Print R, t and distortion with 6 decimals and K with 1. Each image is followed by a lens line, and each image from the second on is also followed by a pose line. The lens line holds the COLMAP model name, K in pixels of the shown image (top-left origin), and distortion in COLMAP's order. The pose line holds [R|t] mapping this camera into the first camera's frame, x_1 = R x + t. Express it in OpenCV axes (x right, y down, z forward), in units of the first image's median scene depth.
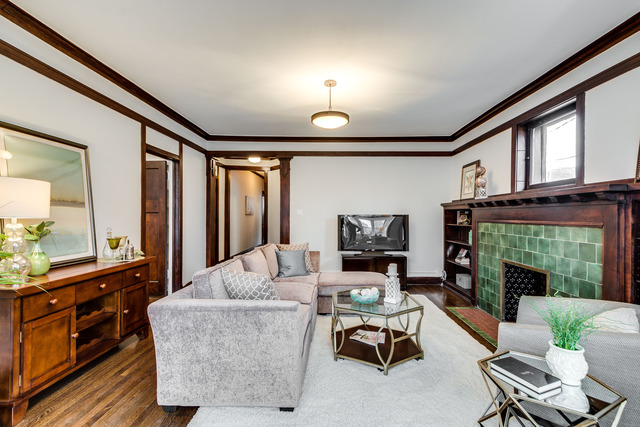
lens RADIAL K [[277.9, 0, 320.4], [0, 277.9, 214.8], [0, 0, 1]] dist [0.018239, 0.000063]
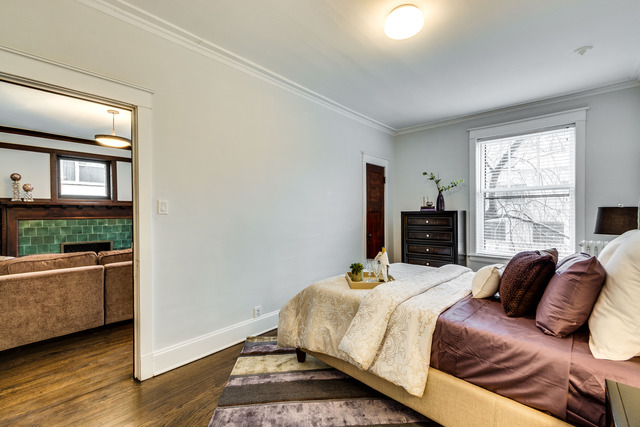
lens RADIAL K [[277.9, 0, 321.8], [0, 277.9, 213.2], [0, 0, 1]] dist [0.018239, 0.000063]
pose [[-0.749708, 0.009551, 0.661699, -1.602337], [0.009993, 0.999945, -0.003111, 0.017507], [-0.661693, 0.004280, -0.749763, 1.400803]]
